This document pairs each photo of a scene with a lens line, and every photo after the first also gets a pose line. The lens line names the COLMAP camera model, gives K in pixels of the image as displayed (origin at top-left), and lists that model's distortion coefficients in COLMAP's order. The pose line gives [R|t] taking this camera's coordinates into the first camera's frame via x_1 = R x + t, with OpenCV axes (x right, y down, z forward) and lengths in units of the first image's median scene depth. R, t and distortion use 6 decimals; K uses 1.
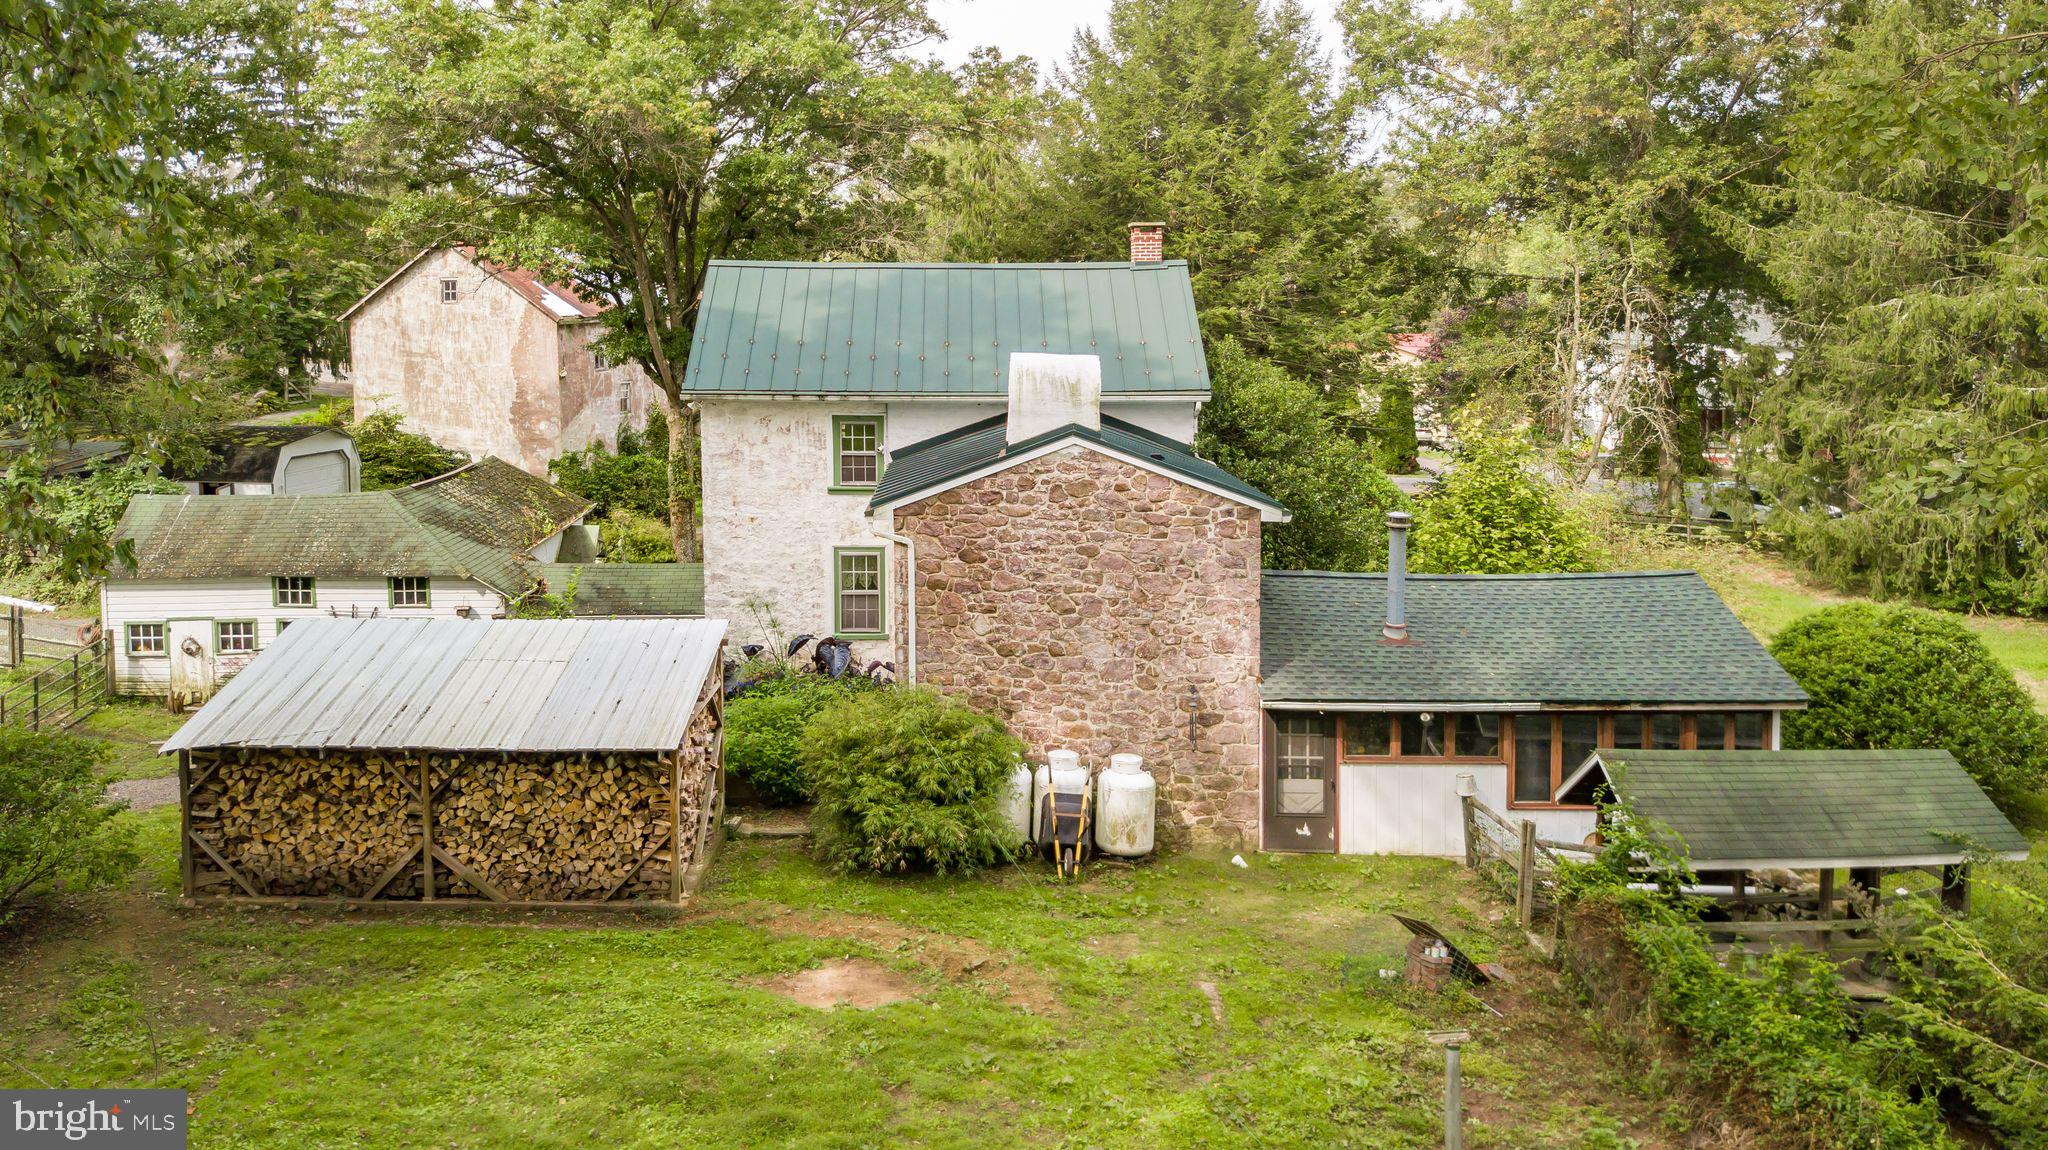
lens RADIAL K [[1604.1, 0, 915.6], [0, 1604.1, 350.6], [0, 0, 1]] dist [0.009221, -0.015514]
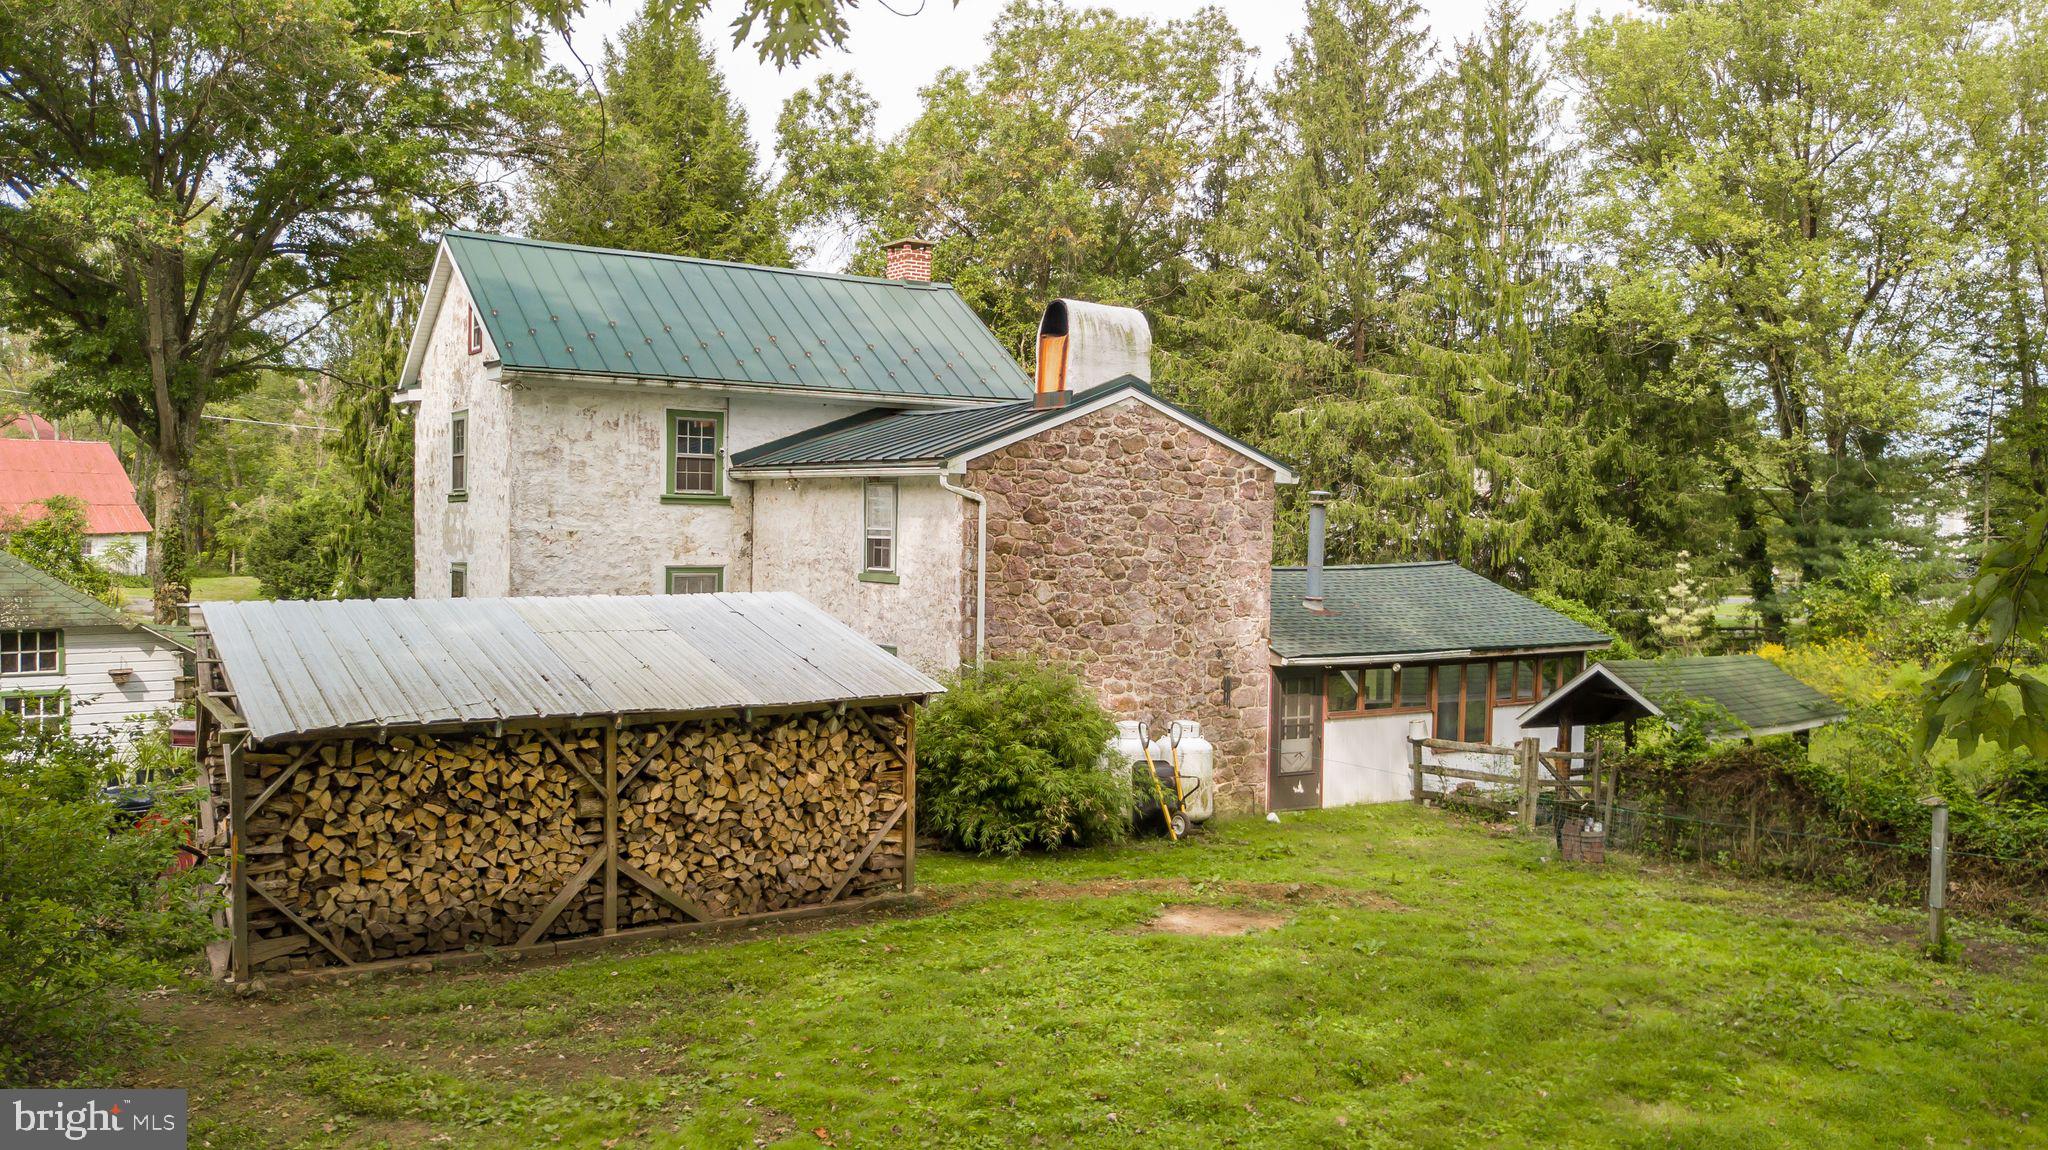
lens RADIAL K [[1604.1, 0, 1019.4], [0, 1604.1, 577.2], [0, 0, 1]] dist [0.009221, -0.015514]
pose [[0.819910, -0.010407, 0.572397, -0.493905], [0.003065, 0.999900, 0.013788, 0.151044], [-0.572484, -0.009551, 0.819861, 0.265120]]
